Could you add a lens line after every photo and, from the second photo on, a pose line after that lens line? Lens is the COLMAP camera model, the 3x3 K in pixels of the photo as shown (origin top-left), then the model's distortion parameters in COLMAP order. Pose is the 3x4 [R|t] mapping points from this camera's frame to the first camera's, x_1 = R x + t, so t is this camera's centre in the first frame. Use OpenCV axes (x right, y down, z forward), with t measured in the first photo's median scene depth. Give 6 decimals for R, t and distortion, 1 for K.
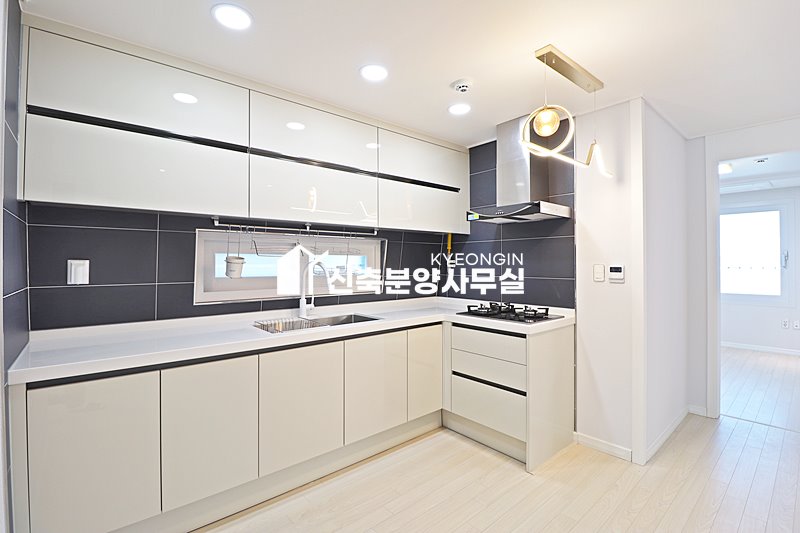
lens RADIAL K [[370.9, 0, 398.5], [0, 370.9, 257.7], [0, 0, 1]] dist [-0.001094, -0.012244]
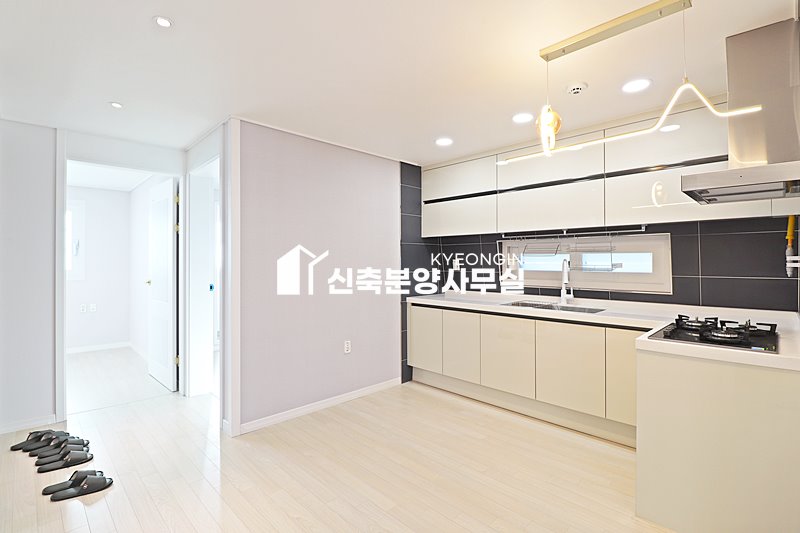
lens RADIAL K [[370.9, 0, 398.5], [0, 370.9, 257.7], [0, 0, 1]] dist [-0.001094, -0.012244]
pose [[0.067901, -0.010585, -0.997636, 0.952065], [0.012420, 0.999875, -0.009764, 0.009109], [0.997615, -0.011727, 0.068024, 0.360666]]
